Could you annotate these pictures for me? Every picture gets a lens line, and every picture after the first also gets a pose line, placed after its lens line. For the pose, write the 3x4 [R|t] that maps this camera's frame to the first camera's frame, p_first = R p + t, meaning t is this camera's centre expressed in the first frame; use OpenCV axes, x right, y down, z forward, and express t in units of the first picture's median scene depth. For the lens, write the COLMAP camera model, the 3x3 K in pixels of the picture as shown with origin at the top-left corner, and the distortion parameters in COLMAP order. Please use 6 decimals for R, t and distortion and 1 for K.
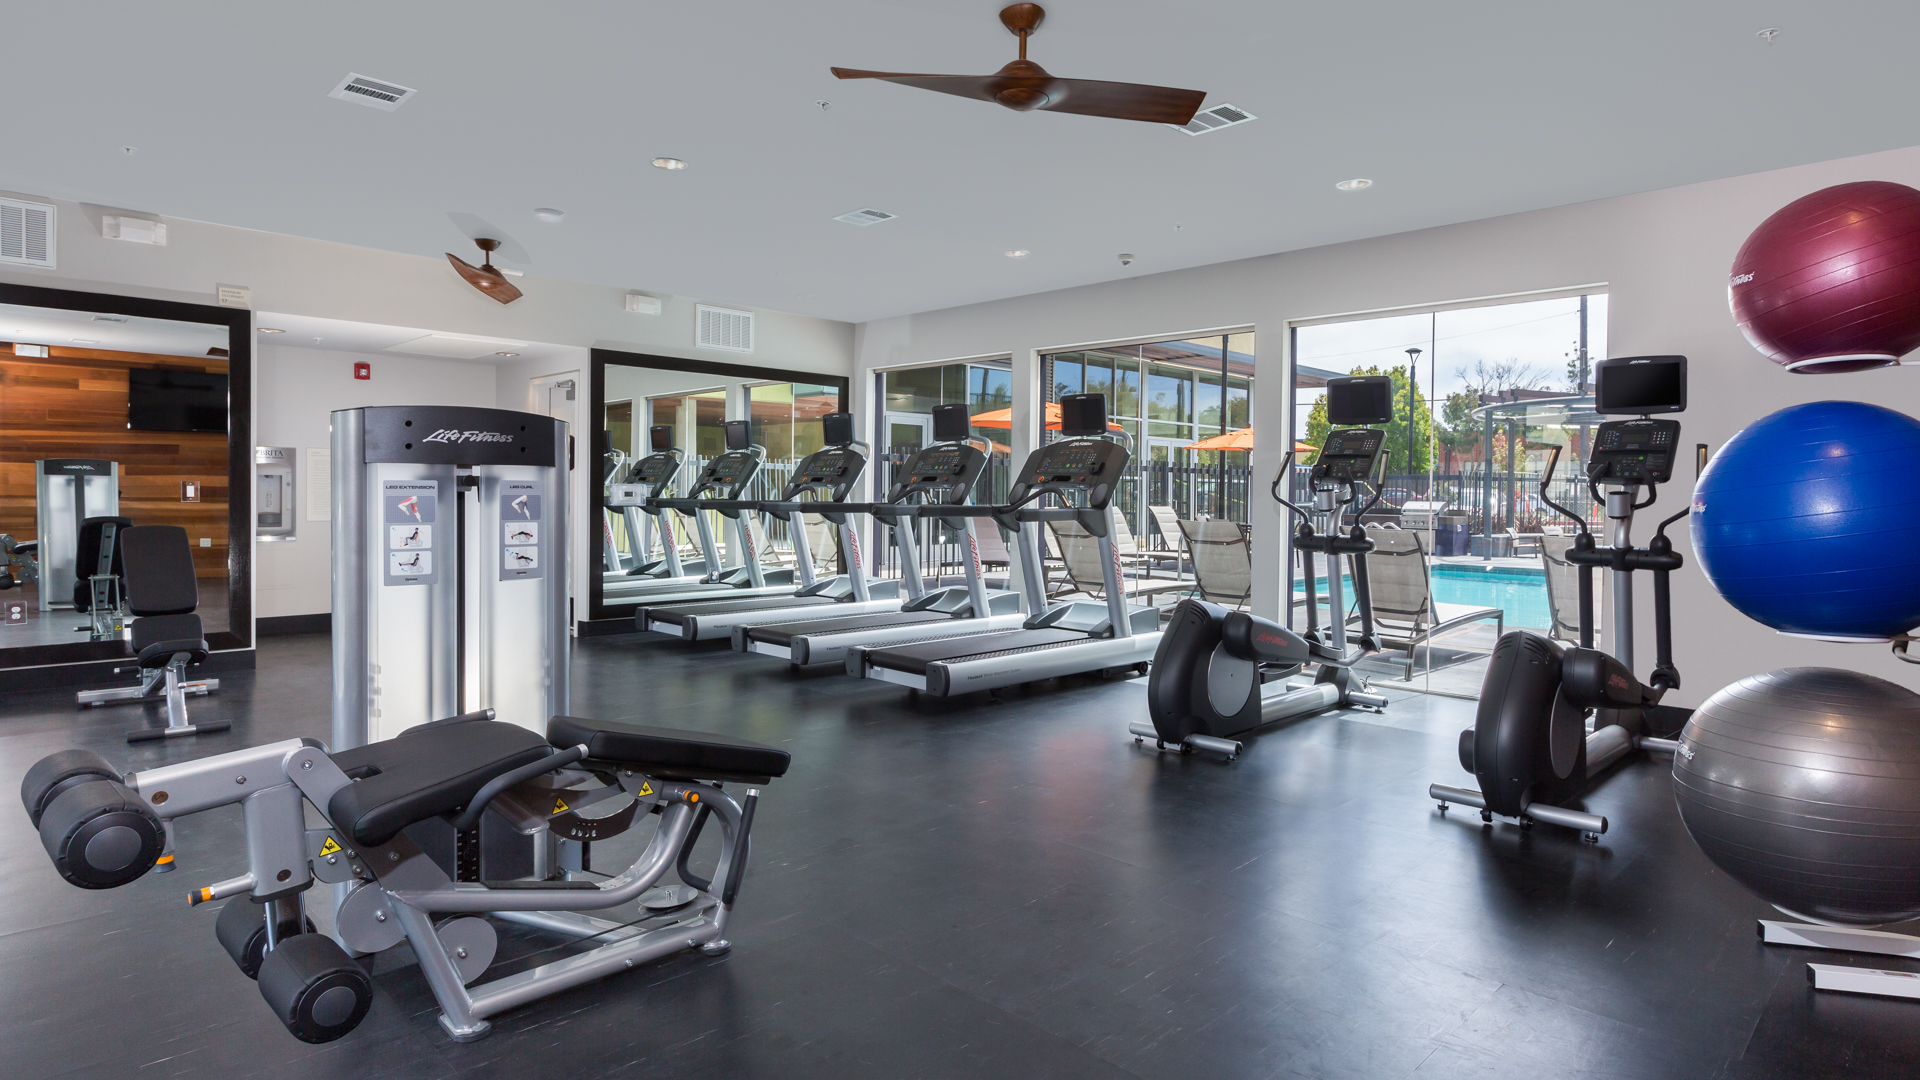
lens RADIAL K [[1159.3, 0, 960.0], [0, 1159.3, 540.0], [0, 0, 1]] dist [-0.000098, 0.000014]
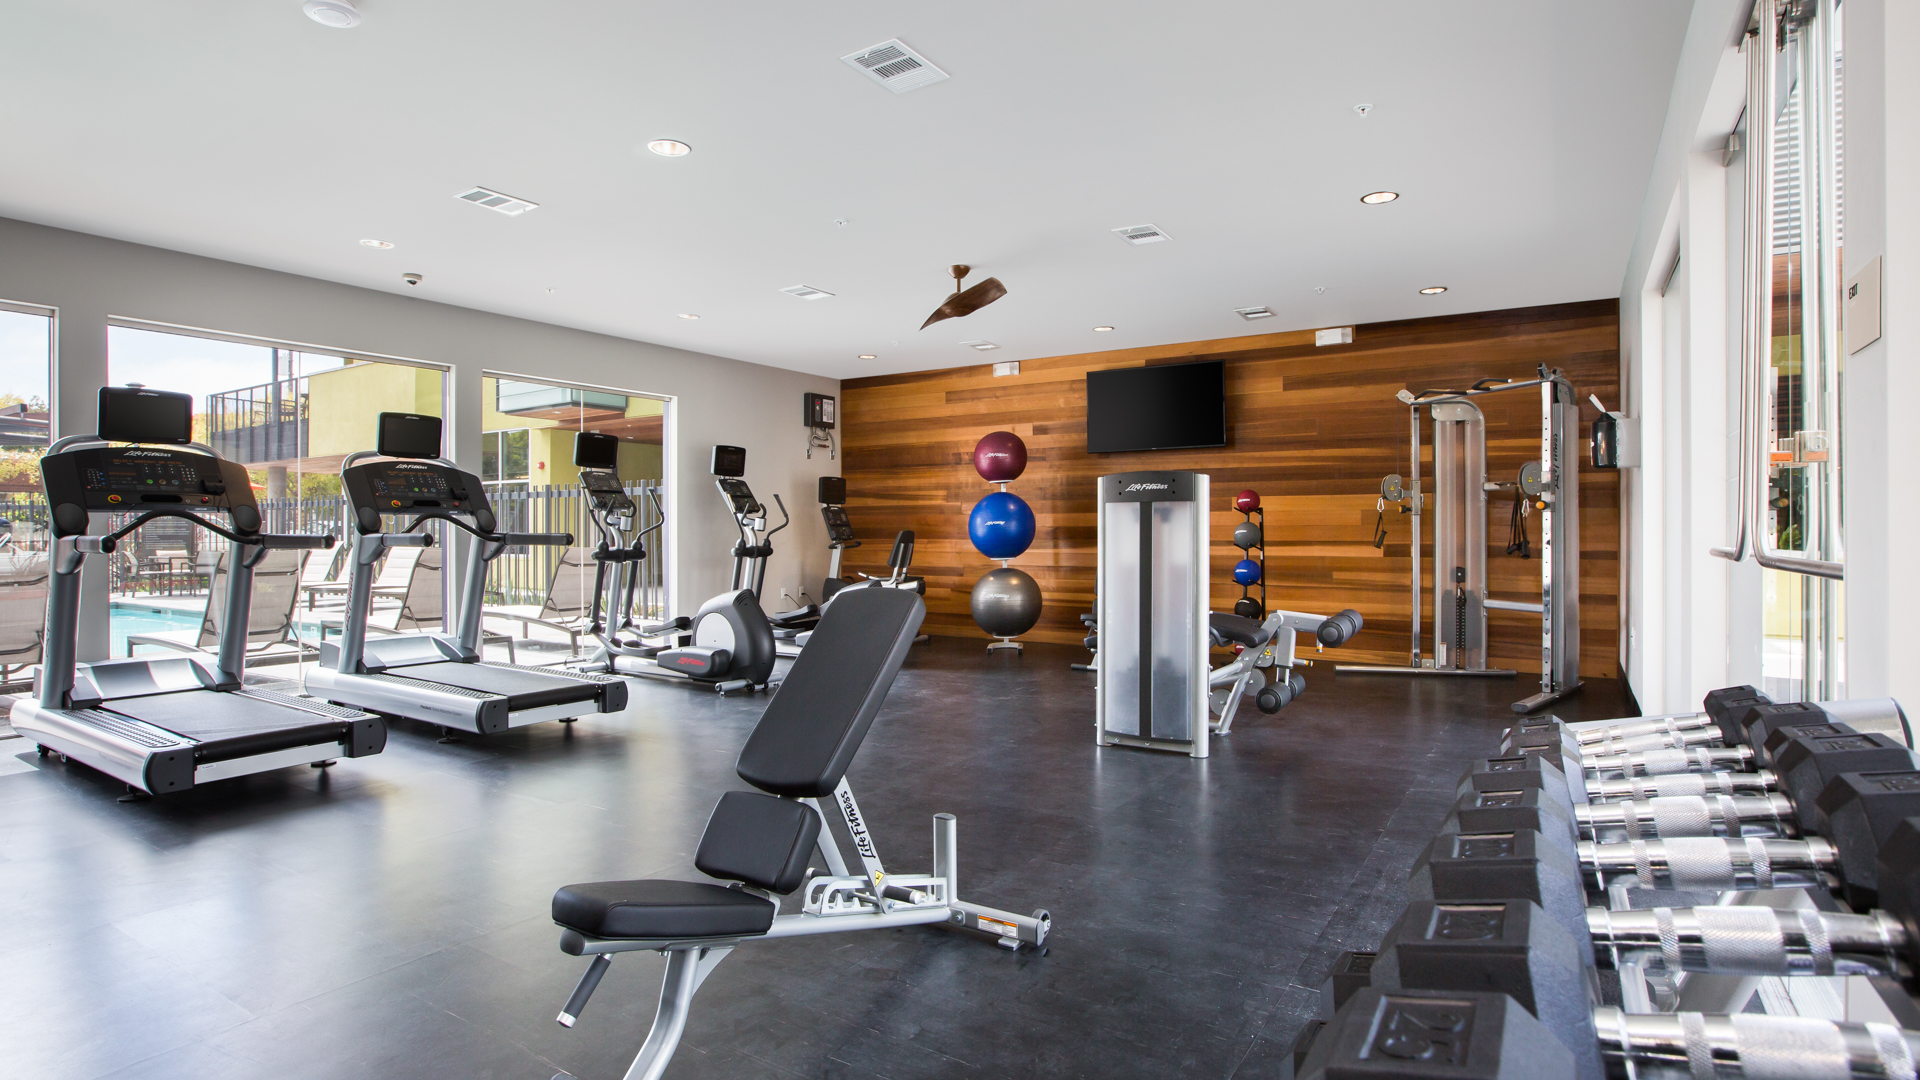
lens RADIAL K [[959.5, 0, 961.4], [0, 959.5, 512.8], [0, 0, 1]] dist [-0.028129, 0.000028]
pose [[-0.134976, -0.009062, 0.990807, -0.781097], [0.032865, 0.999367, 0.013618, -0.044667], [-0.990304, 0.034401, -0.134593, 0.717841]]
